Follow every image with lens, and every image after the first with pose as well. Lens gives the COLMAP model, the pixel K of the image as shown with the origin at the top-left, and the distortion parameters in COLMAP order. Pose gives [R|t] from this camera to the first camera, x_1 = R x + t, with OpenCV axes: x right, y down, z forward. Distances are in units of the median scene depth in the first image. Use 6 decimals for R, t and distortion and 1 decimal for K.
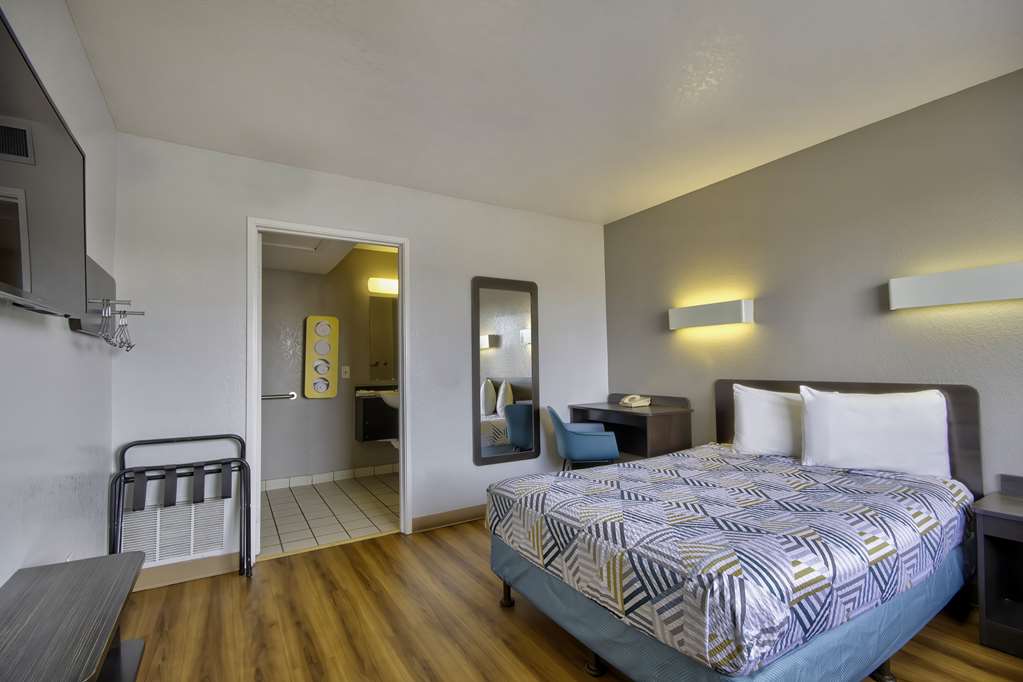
lens RADIAL K [[475.5, 0, 511.4], [0, 475.5, 341.8], [0, 0, 1]] dist [-0.003765, -0.000119]
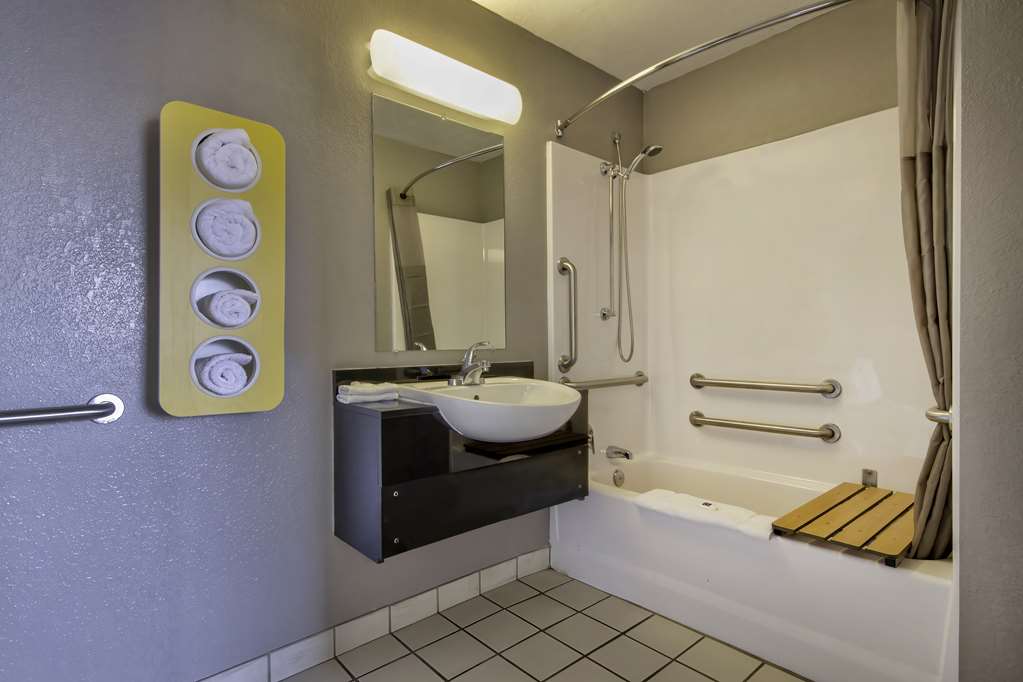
lens RADIAL K [[531.9, 0, 515.6], [0, 531.9, 345.5], [0, 0, 1]] dist [0.007230, 0.000879]
pose [[0.982901, 0.002604, 0.184116, -0.298026], [-0.012780, 0.998454, 0.054100, 0.060520], [-0.183691, -0.055528, 0.981414, 0.682719]]
